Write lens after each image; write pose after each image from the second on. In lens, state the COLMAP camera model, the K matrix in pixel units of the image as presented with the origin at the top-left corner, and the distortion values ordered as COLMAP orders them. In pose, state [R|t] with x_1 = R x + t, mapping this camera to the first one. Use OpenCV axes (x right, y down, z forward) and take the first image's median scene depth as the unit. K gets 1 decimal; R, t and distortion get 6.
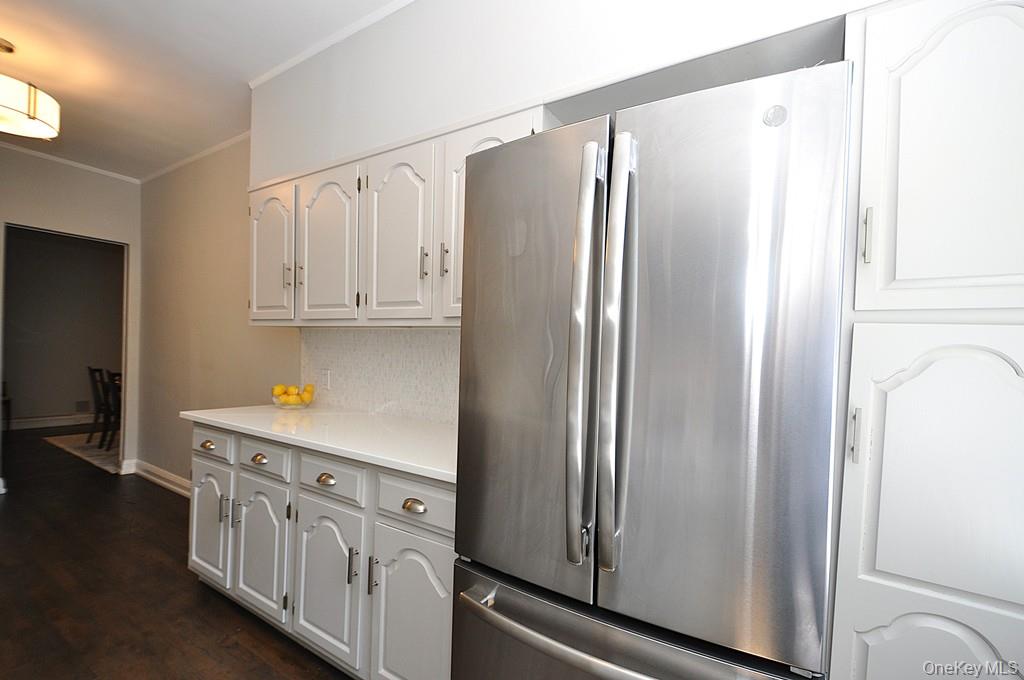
lens RADIAL K [[457.8, 0, 511.8], [0, 457.8, 355.1], [0, 0, 1]] dist [0.000630, -0.000518]
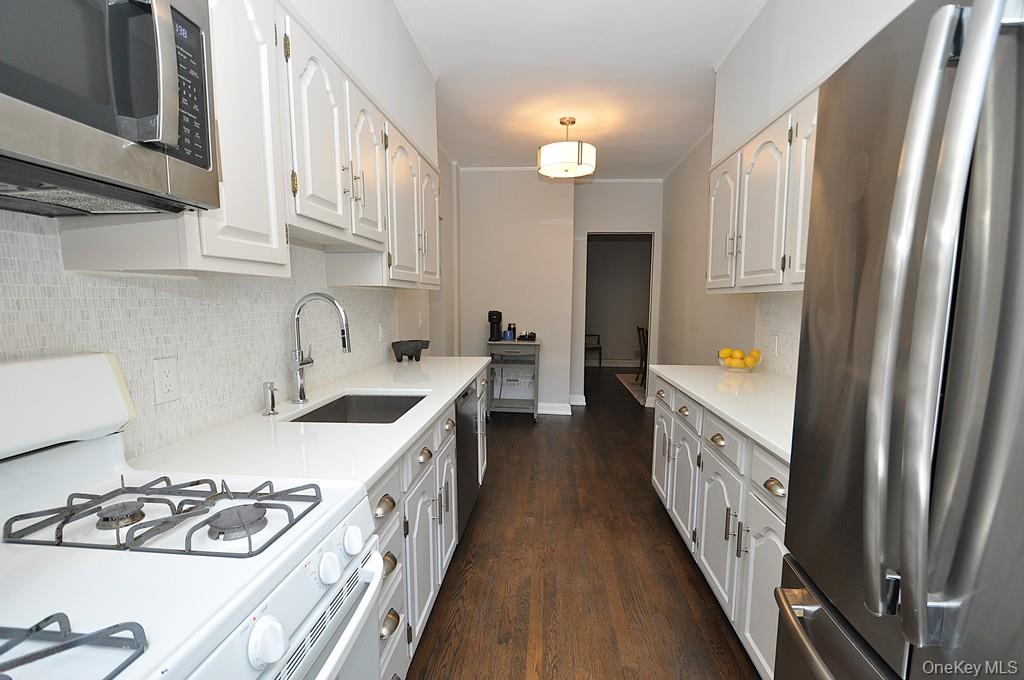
lens RADIAL K [[449.4, 0, 514.3], [0, 449.4, 355.8], [0, 0, 1]] dist [-0.000003, -0.000832]
pose [[0.479943, 0.075159, -0.874074, 0.199667], [0.005180, 0.996063, 0.088492, -0.015111], [0.877284, -0.046999, 0.477665, 0.061189]]
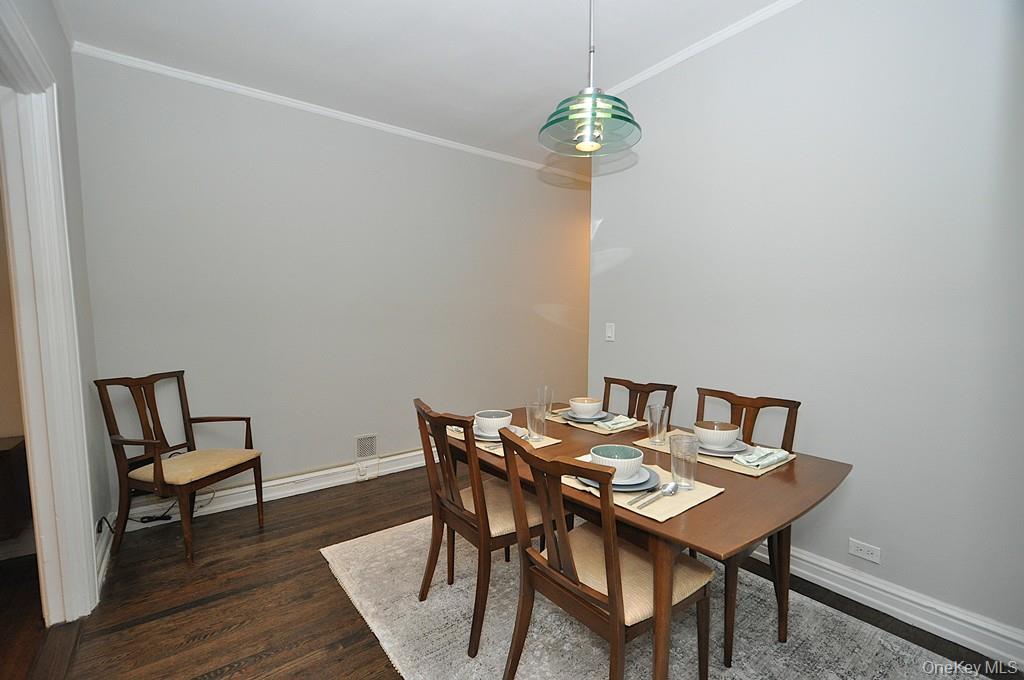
lens RADIAL K [[449.4, 0, 514.3], [0, 449.4, 355.8], [0, 0, 1]] dist [-0.000003, -0.000832]
pose [[0.942874, -0.007298, -0.333070, -1.742785], [0.032871, 0.996920, 0.071208, -0.074355], [0.331524, -0.078089, 0.940209, 1.648802]]
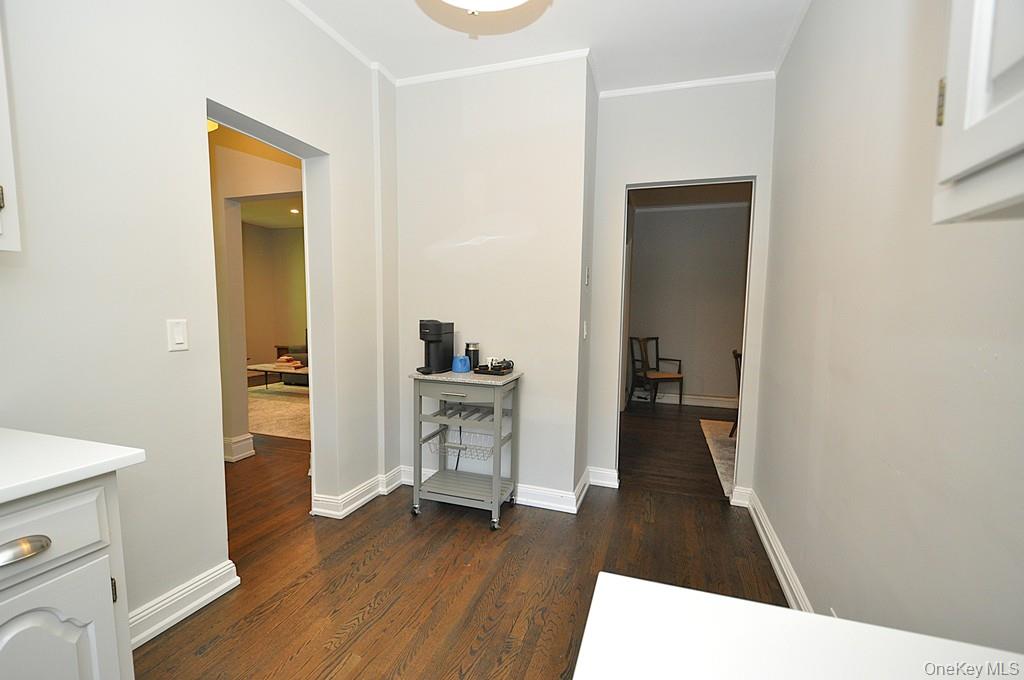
lens RADIAL K [[449.4, 0, 514.3], [0, 449.4, 355.8], [0, 0, 1]] dist [-0.000003, -0.000832]
pose [[0.254930, 0.065281, -0.964754, -0.500061], [-0.013393, 0.997861, 0.063982, -0.024575], [0.966867, -0.003390, 0.255259, 0.902028]]
